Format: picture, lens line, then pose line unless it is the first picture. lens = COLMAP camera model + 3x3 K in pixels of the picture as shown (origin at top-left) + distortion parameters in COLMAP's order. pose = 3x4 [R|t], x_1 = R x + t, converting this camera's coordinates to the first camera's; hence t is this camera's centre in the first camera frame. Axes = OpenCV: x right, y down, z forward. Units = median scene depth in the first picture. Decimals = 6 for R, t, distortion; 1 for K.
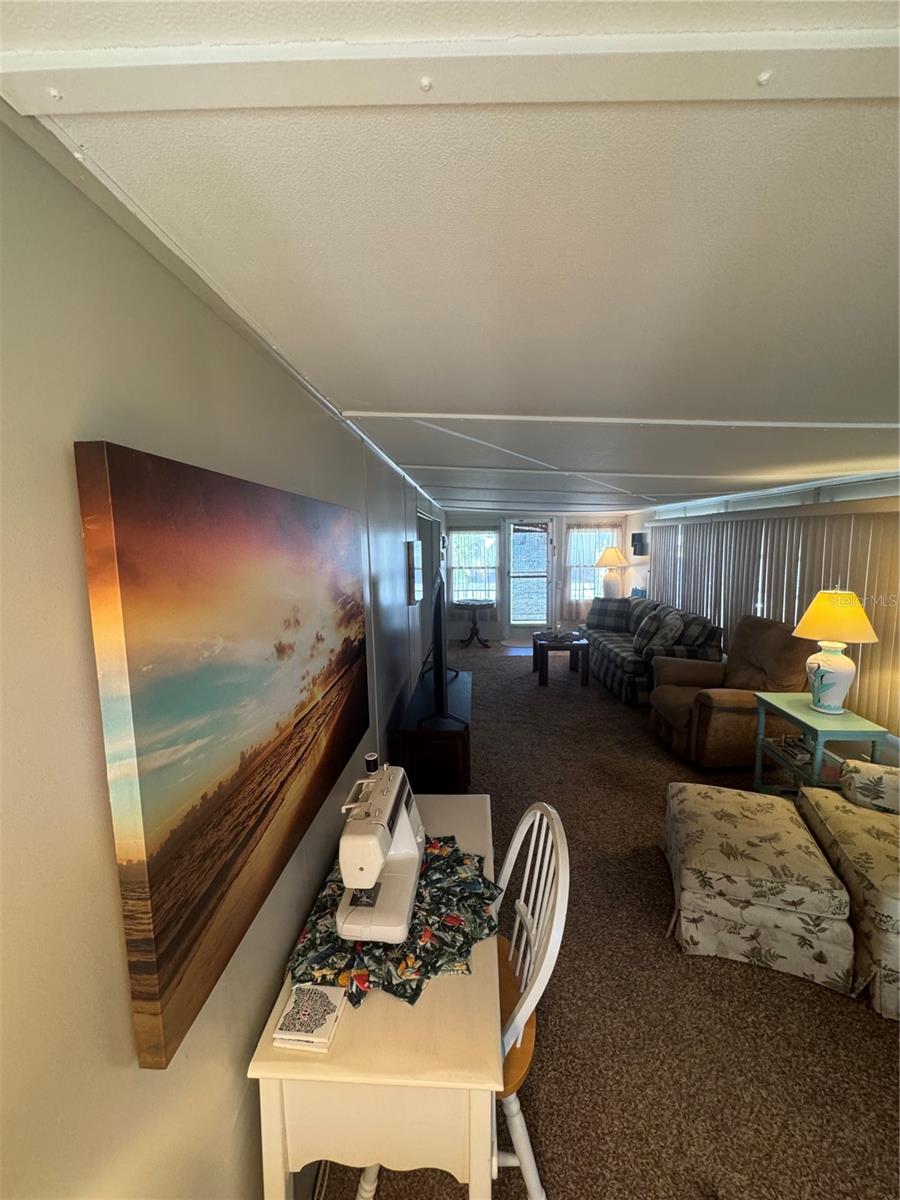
lens RADIAL K [[476.7, 0, 450.0], [0, 476.7, 600.0], [0, 0, 1]] dist [-0.002182, -0.000239]
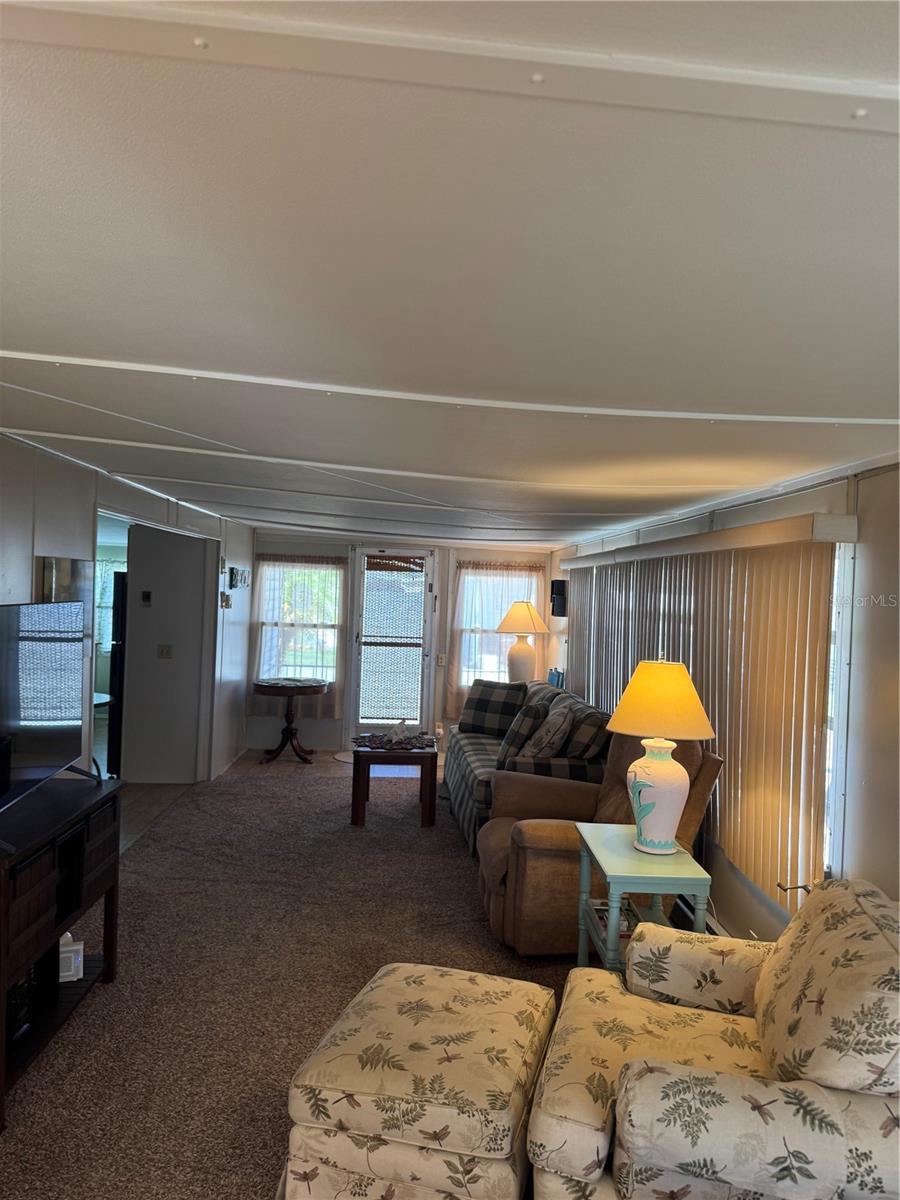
lens RADIAL K [[836.6, 0, 458.5], [0, 836.6, 594.8], [0, 0, 1]] dist [0.061894, -0.061417]
pose [[0.994047, 0.046506, 0.098529, 0.406825], [-0.034407, 0.992042, -0.121115, 0.038308], [-0.103377, 0.117004, 0.987736, -0.139117]]
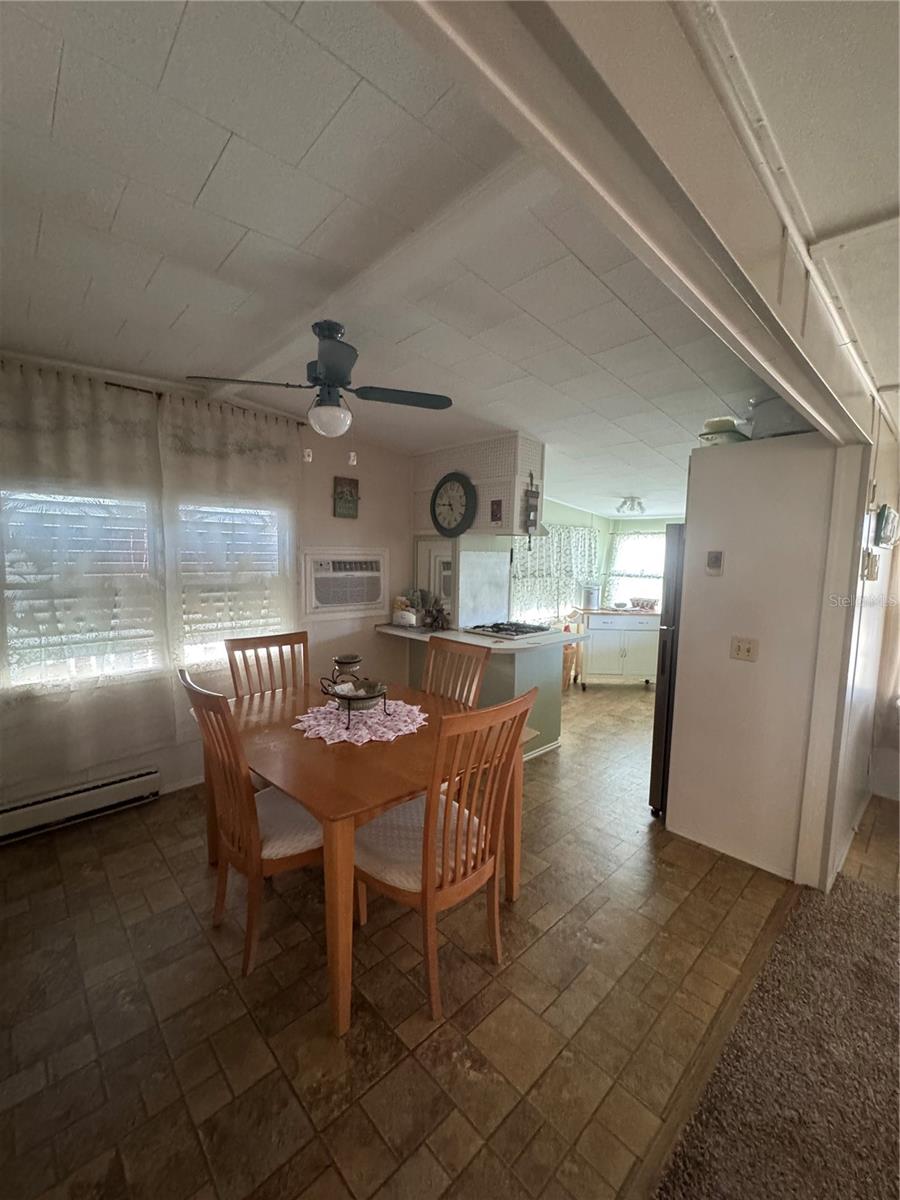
lens RADIAL K [[477.8, 0, 450.0], [0, 477.8, 600.0], [0, 0, 1]] dist [0.000262, -0.000052]
pose [[0.699727, 0.085967, -0.709219, 0.031407], [-0.115015, 0.993340, 0.006930, -0.099713], [0.705091, 0.076722, 0.704954, 1.430488]]
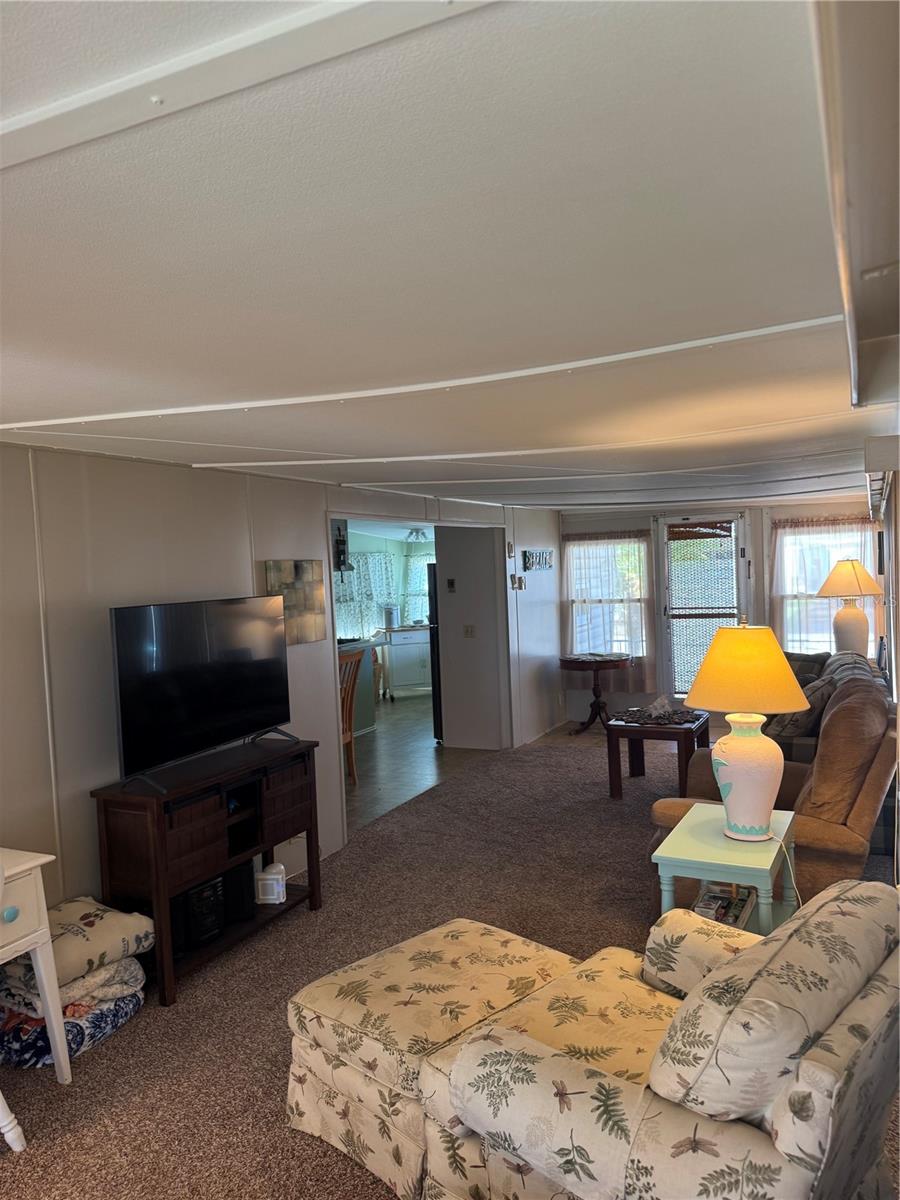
lens RADIAL K [[841.7, 0, 478.0], [0, 841.7, 597.6], [0, 0, 1]] dist [0.101830, -0.132707]
pose [[0.915622, -0.015958, -0.401723, 0.928474], [-0.015619, 0.997046, -0.075206, 0.028613], [0.401736, 0.075135, 0.912668, -0.093845]]
